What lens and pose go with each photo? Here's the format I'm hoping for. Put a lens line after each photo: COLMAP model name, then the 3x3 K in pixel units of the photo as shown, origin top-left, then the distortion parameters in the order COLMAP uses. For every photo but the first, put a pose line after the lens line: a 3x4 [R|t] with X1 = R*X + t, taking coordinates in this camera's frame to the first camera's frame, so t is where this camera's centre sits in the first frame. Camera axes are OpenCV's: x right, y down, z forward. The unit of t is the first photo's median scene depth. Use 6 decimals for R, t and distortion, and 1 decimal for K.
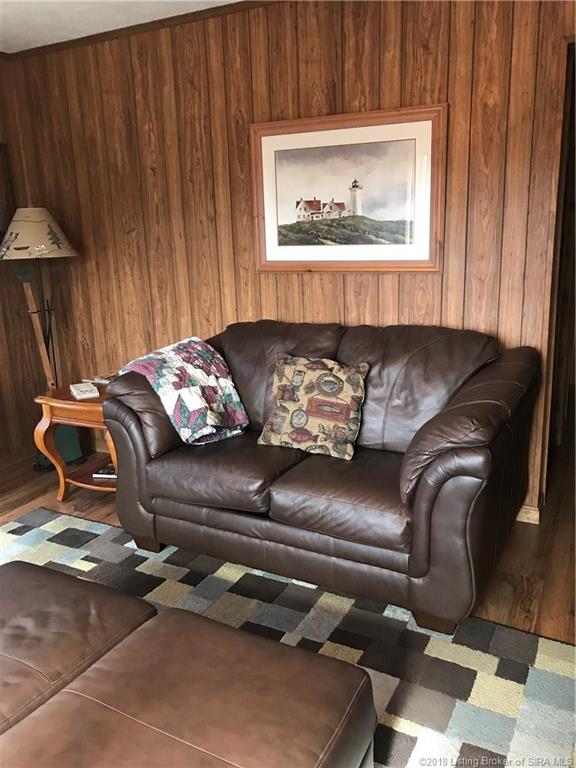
lens RADIAL K [[631.6, 0, 290.3], [0, 631.6, 381.0], [0, 0, 1]] dist [0.033446, -0.029245]
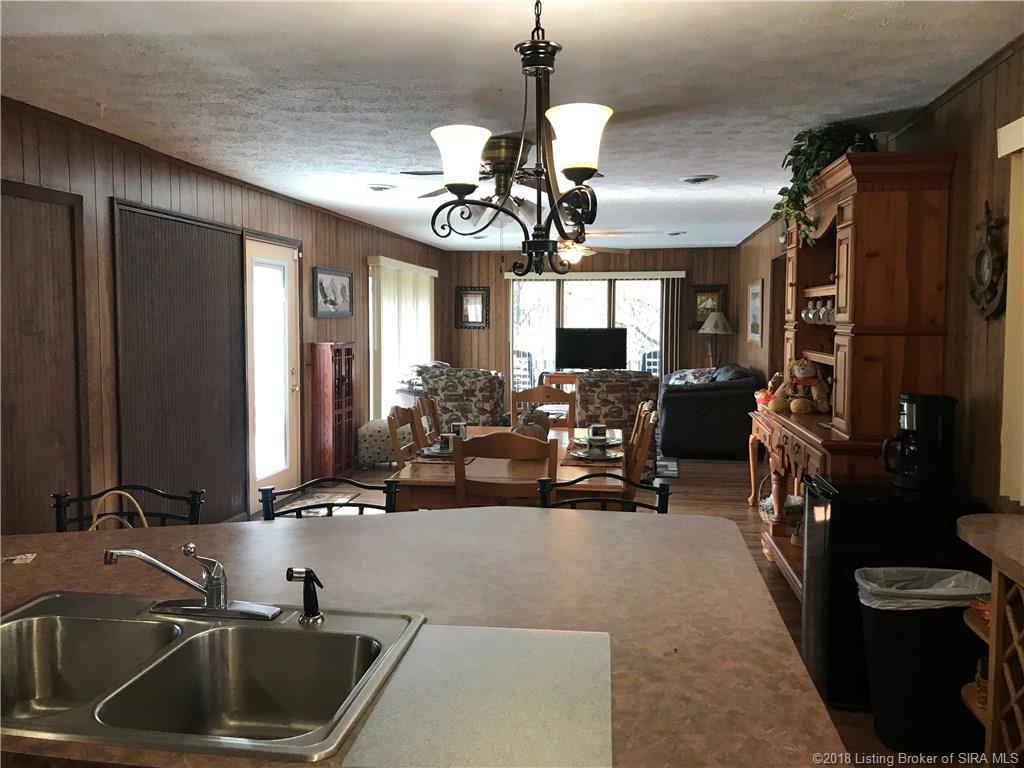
lens RADIAL K [[842.2, 0, 483.9], [0, 842.2, 361.9], [0, 0, 1]] dist [0.033446, -0.029245]
pose [[0.274063, 0.087901, -0.957686, 2.855132], [-0.240012, 0.970556, 0.020398, 0.057970], [0.931281, 0.224266, 0.287091, -0.790550]]
